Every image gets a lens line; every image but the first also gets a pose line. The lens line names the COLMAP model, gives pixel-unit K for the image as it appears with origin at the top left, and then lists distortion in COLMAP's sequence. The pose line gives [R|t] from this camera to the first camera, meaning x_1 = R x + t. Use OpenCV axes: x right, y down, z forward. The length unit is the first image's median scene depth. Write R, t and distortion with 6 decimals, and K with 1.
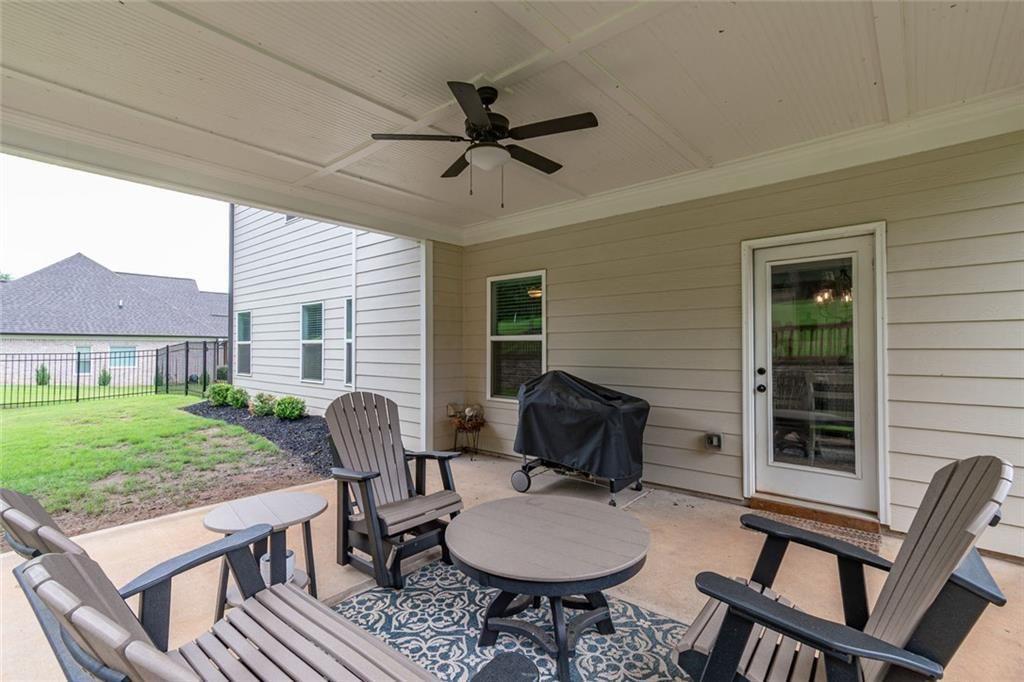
lens RADIAL K [[461.3, 0, 513.0], [0, 461.3, 340.0], [0, 0, 1]] dist [0.001733, 0.005980]
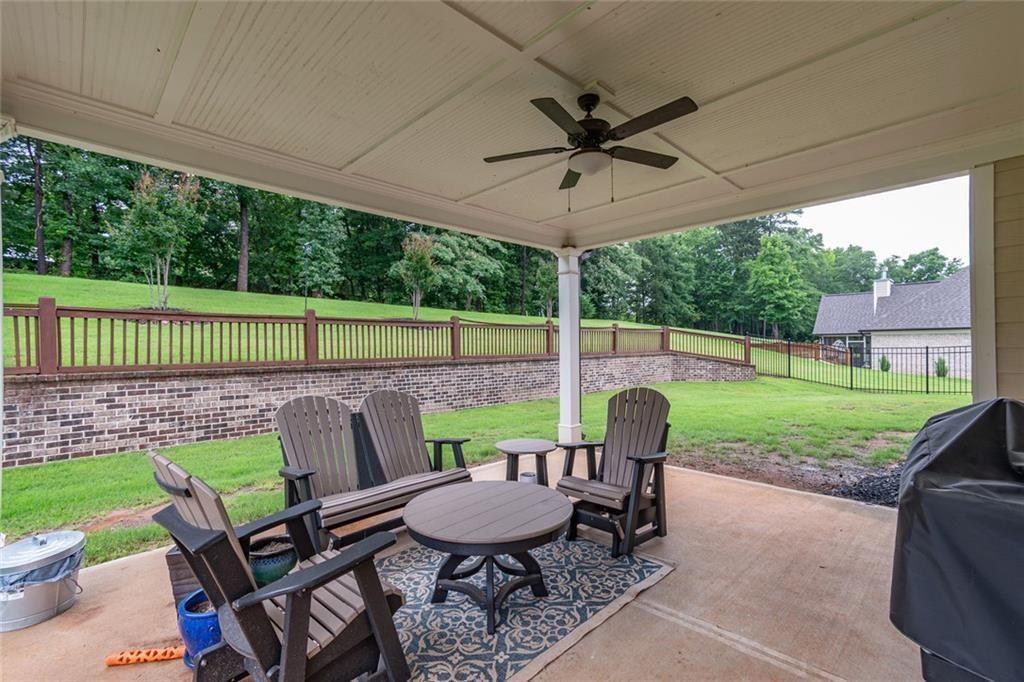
lens RADIAL K [[461.3, 0, 507.1], [0, 461.3, 345.3], [0, 0, 1]] dist [0.001733, 0.005980]
pose [[-0.098028, -0.001102, -0.995183, 0.144878], [0.028520, 0.999586, -0.003916, 0.000791], [0.994775, -0.028767, -0.097956, 0.137107]]
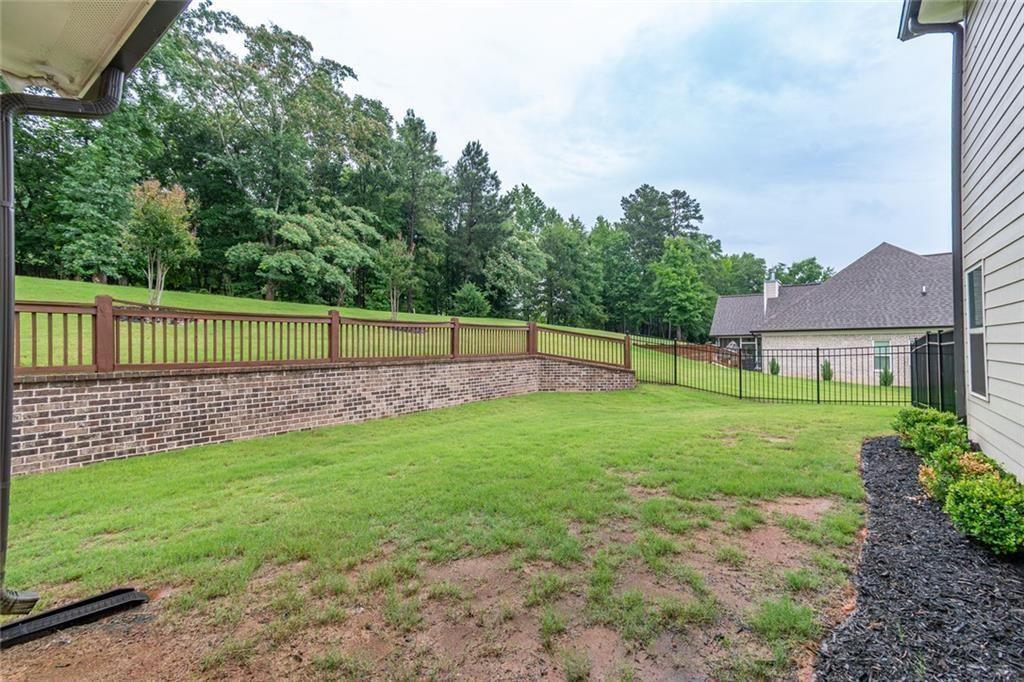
lens RADIAL K [[461.3, 0, 509.2], [0, 461.3, 342.3], [0, 0, 1]] dist [0.001733, 0.005980]
pose [[0.065858, -0.010316, -0.997776, -0.073469], [0.028385, 0.999561, -0.008461, 0.004614], [0.997425, -0.027764, 0.066122, 0.280727]]
